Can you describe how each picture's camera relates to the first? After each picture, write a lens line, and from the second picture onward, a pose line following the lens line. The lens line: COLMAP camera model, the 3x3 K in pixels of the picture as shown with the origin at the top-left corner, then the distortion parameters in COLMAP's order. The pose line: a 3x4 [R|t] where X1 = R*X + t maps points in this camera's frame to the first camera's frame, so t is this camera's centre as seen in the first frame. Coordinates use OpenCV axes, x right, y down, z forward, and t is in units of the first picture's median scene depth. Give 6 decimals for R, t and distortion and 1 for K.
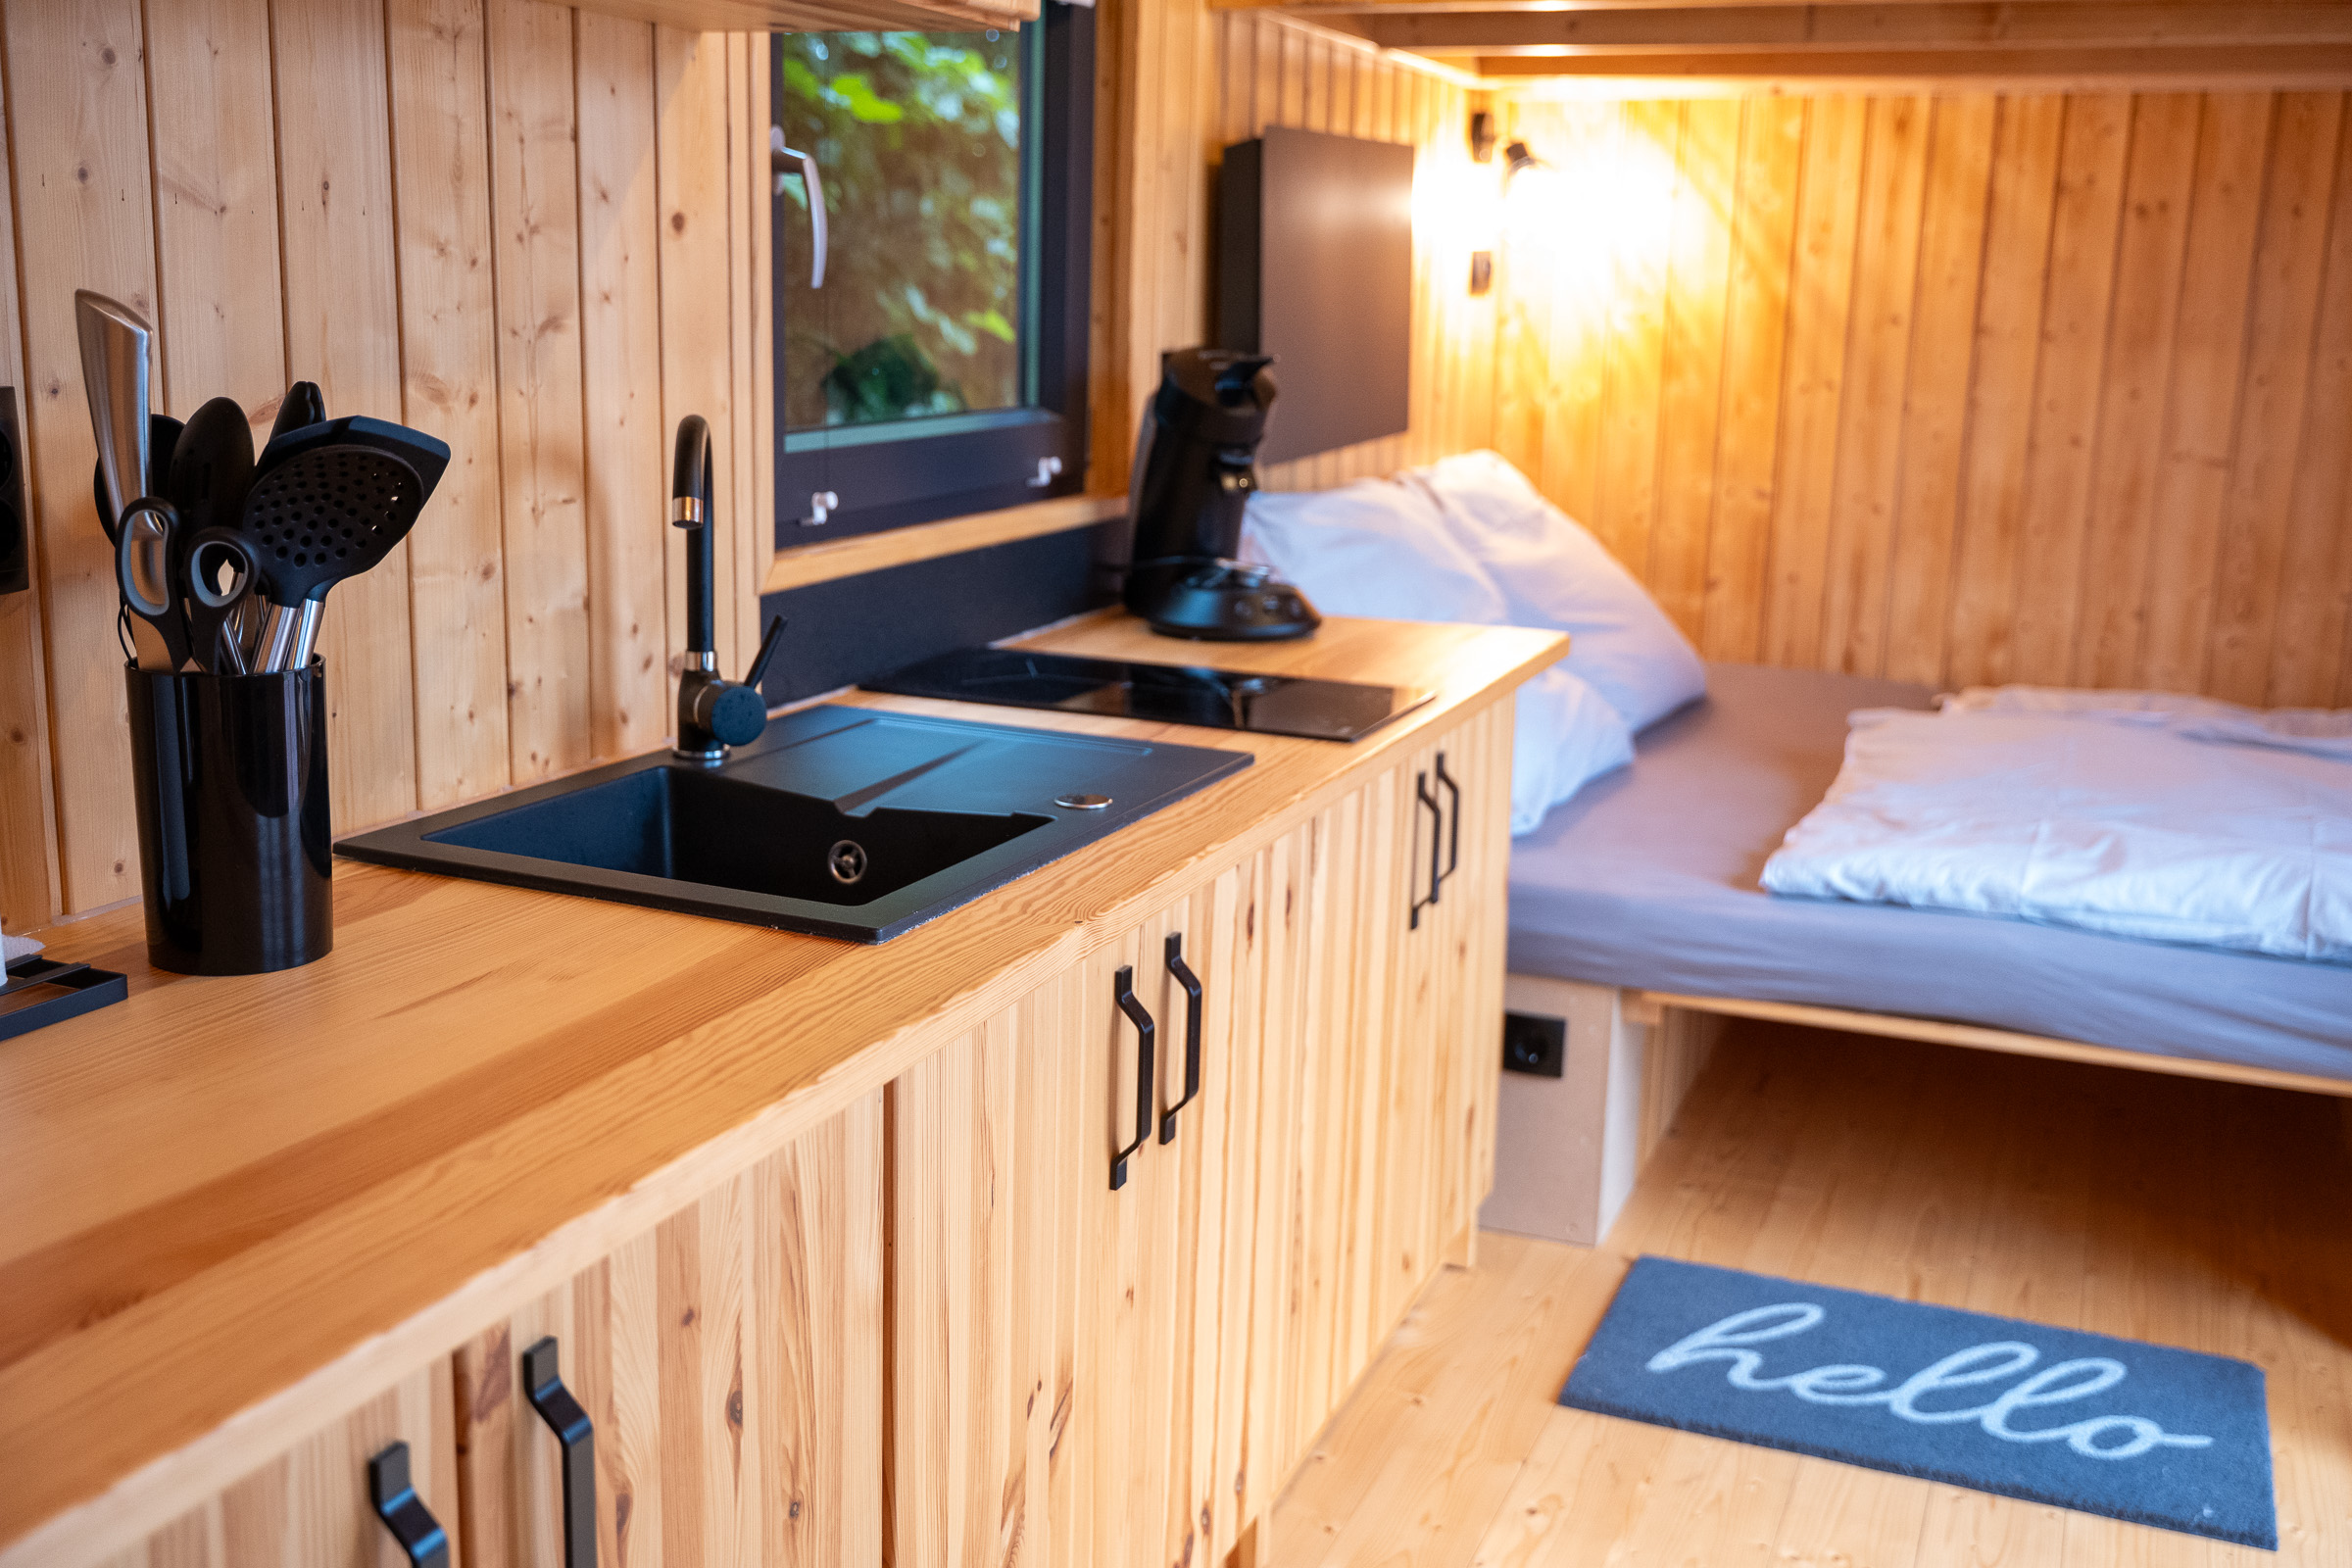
lens RADIAL K [[2409.9, 0, 1177.1], [0, 2409.9, 782.3], [0, 0, 1]] dist [0.006080, 0.000000]
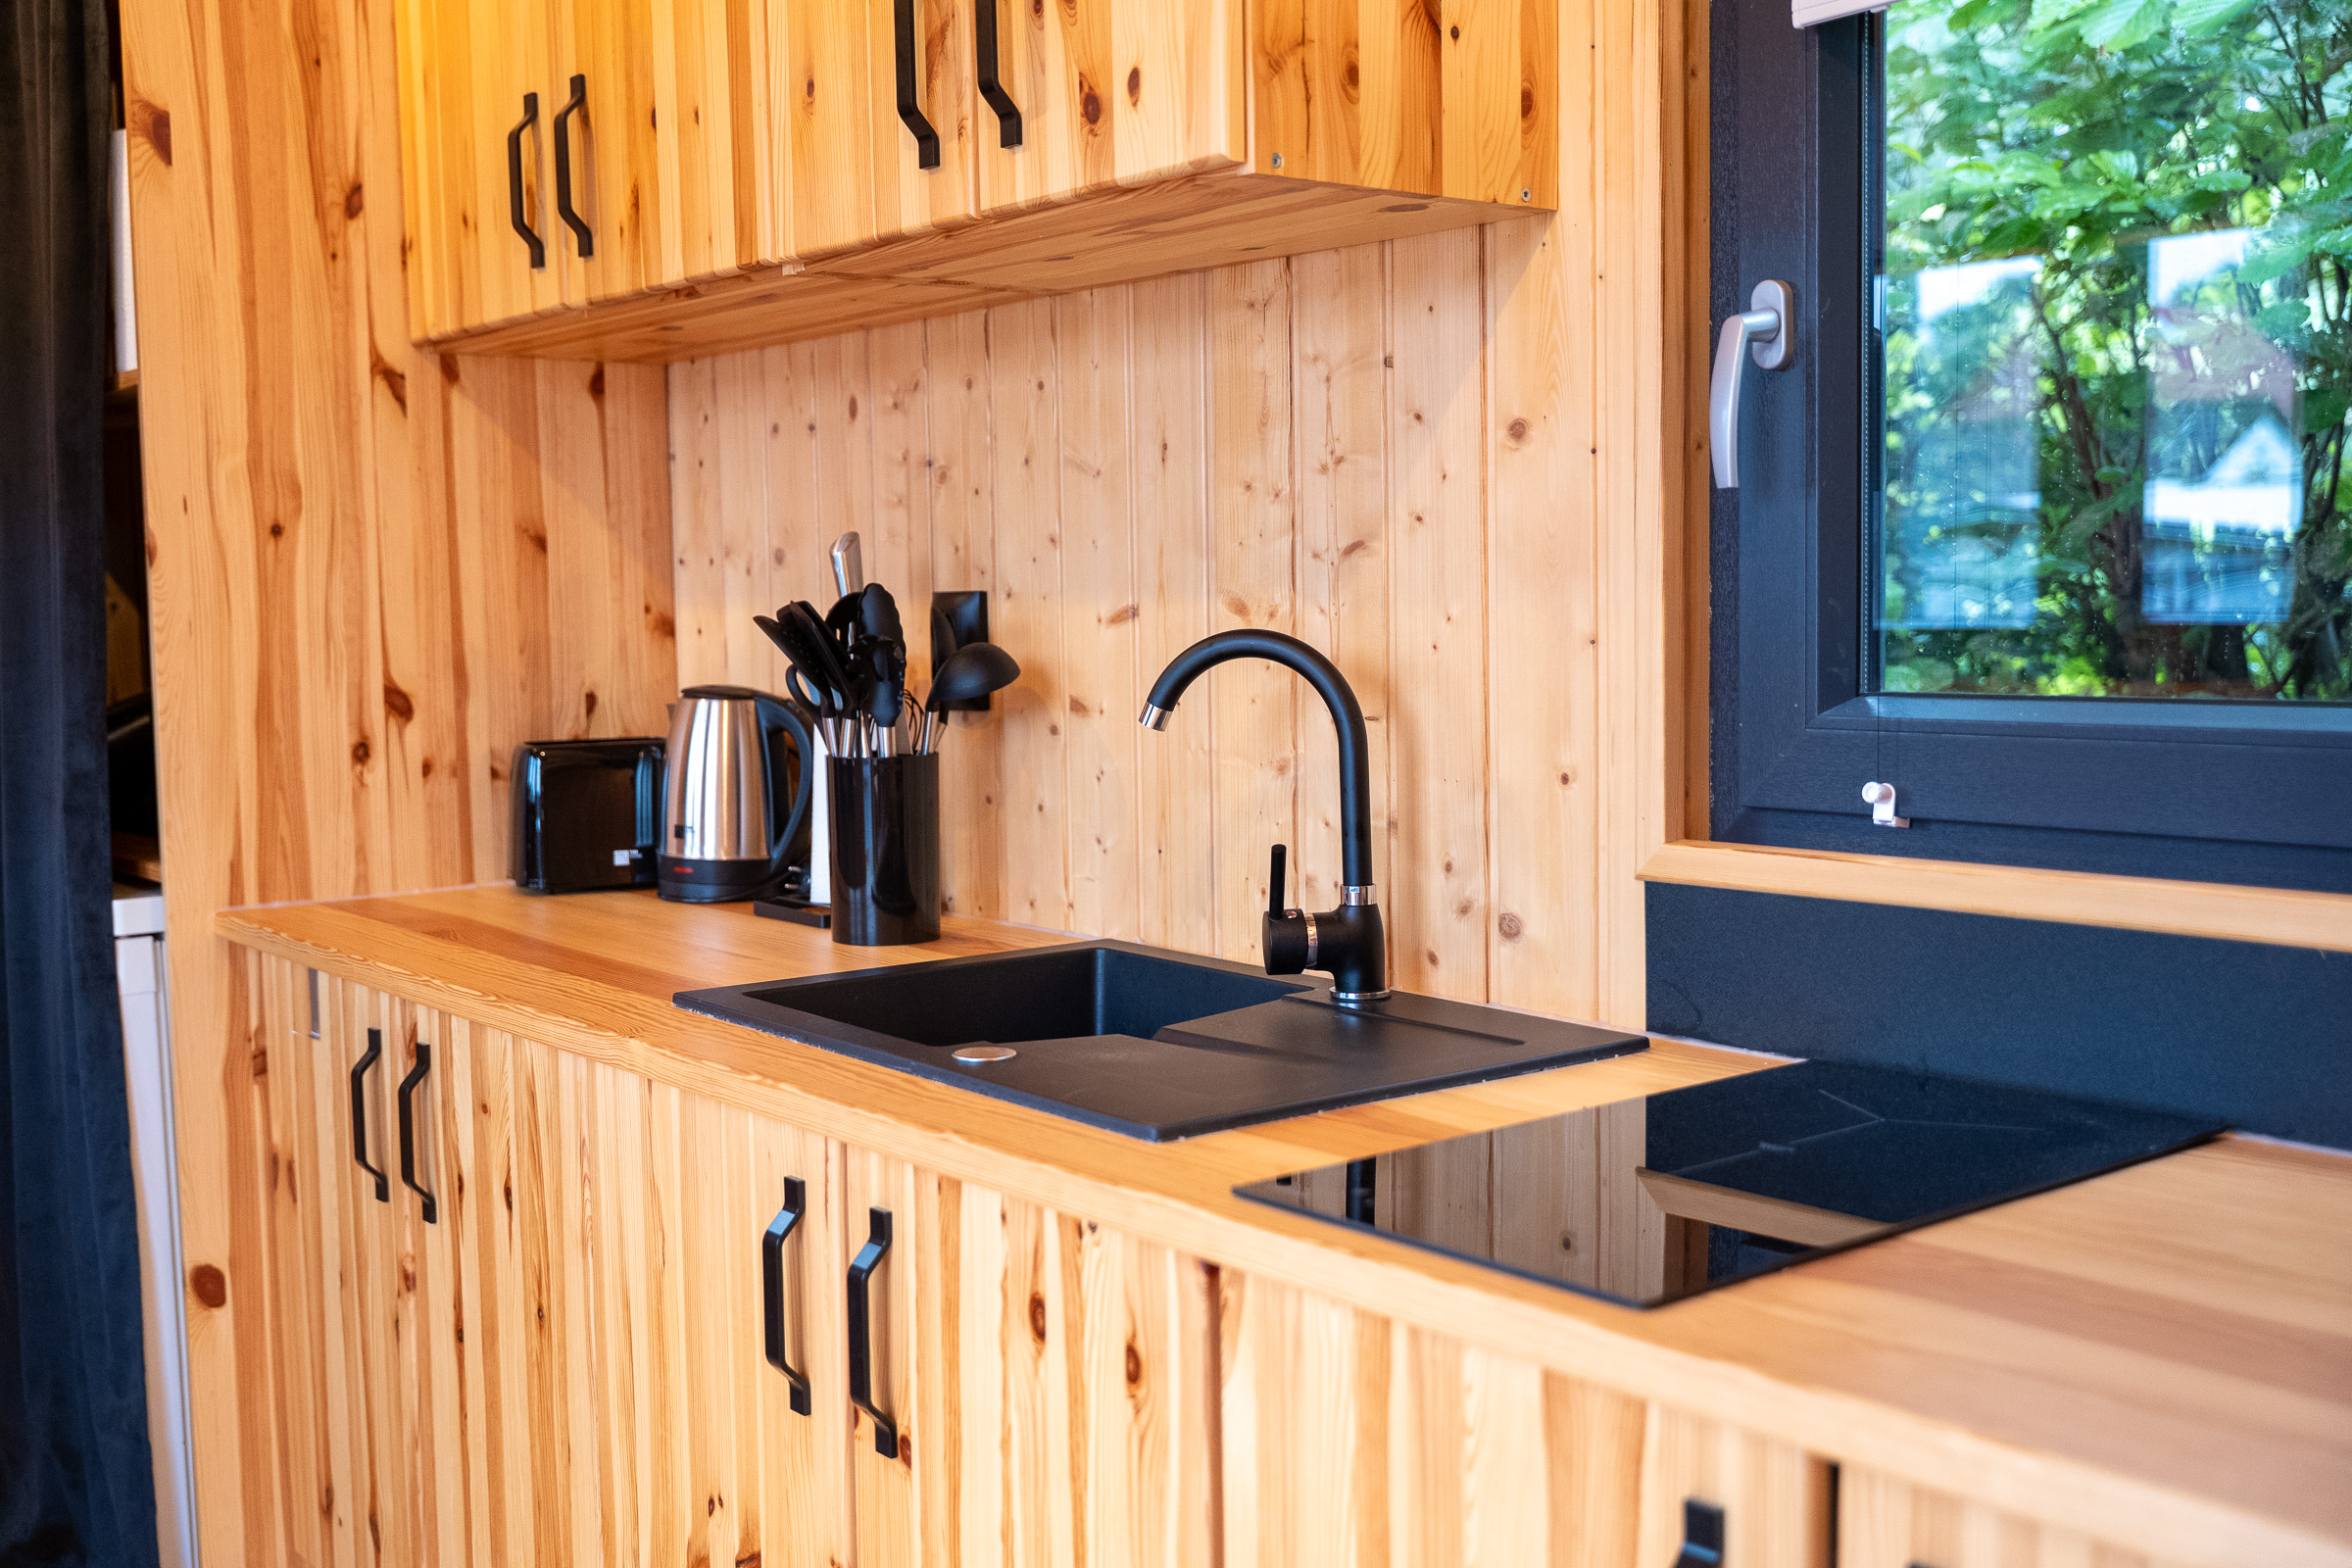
lens RADIAL K [[2409.9, 0, 1163.0], [0, 2409.9, 788.6], [0, 0, 1]] dist [0.006080, 0.000000]
pose [[-0.499896, 0.041775, -0.865077, 0.496817], [-0.185709, 0.970434, 0.154177, -0.169491], [0.845941, 0.237725, -0.477358, 1.052084]]
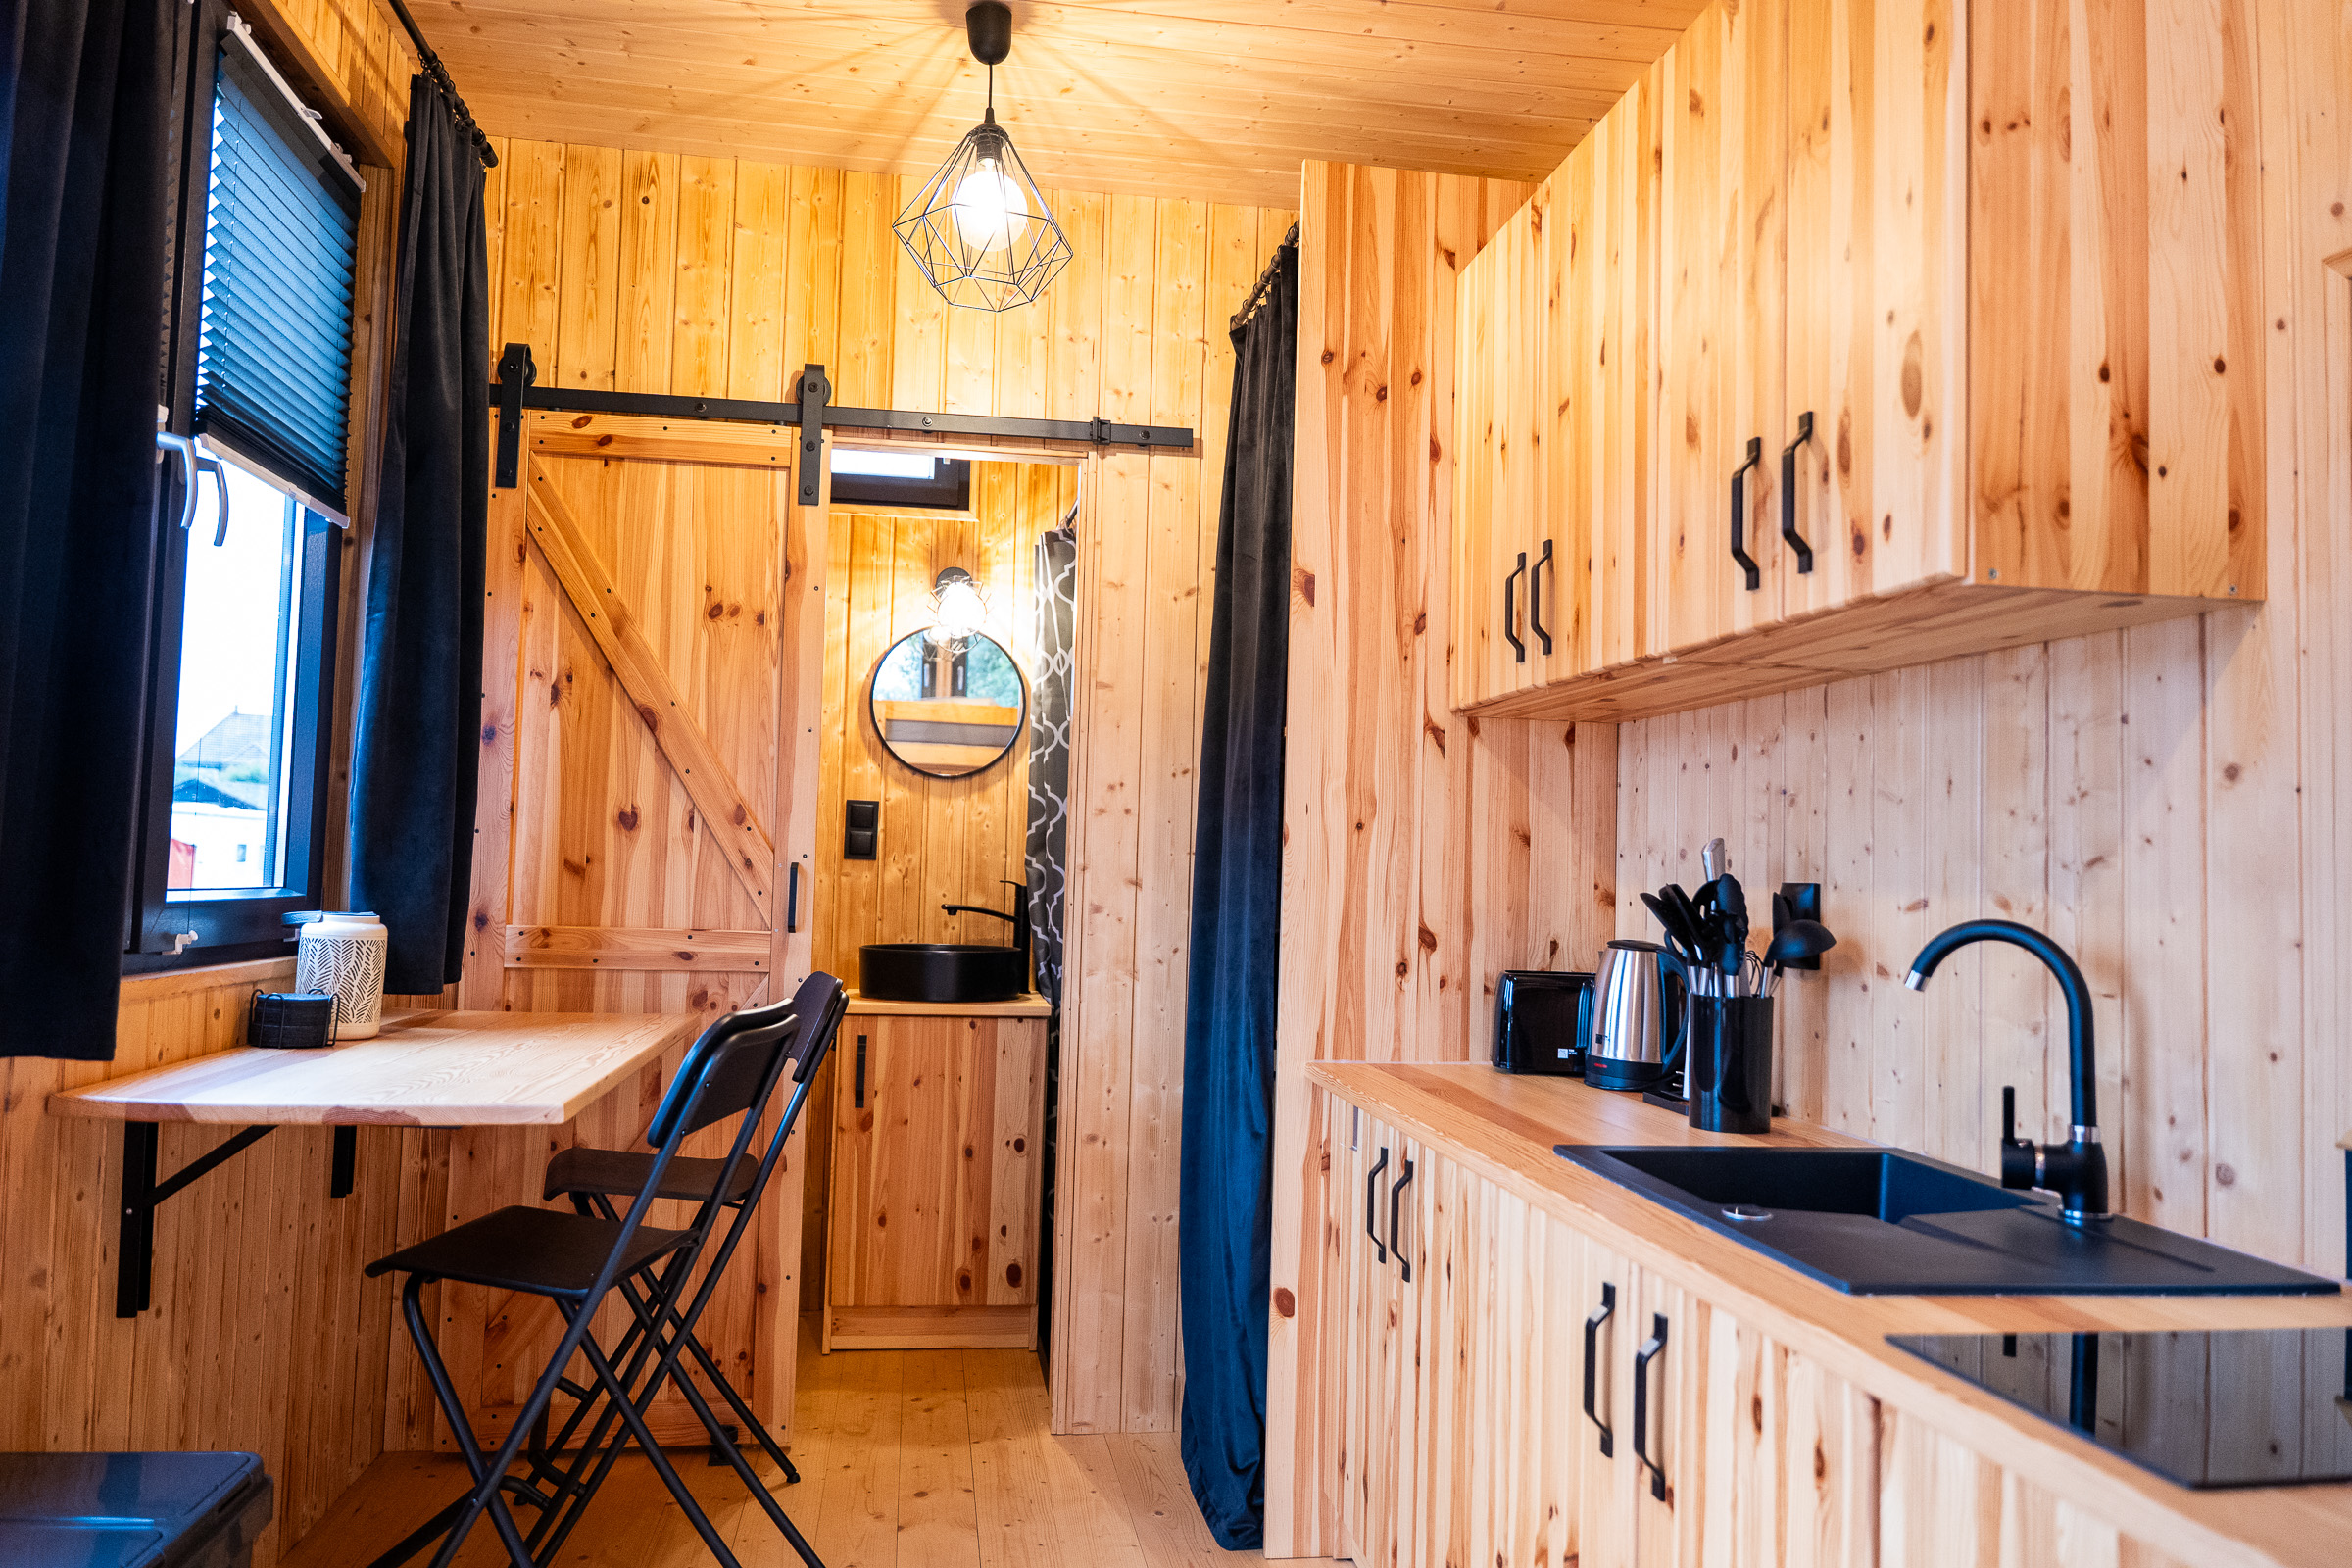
lens RADIAL K [[1645.4, 0, 1170.4], [0, 1645.4, 786.1], [0, 0, 1]] dist [0.018369, -0.006821]
pose [[-0.861052, -0.087679, -0.500902, 0.470057], [-0.166345, 0.979396, 0.114512, -0.181684], [0.480541, 0.181924, -0.857895, 1.112606]]
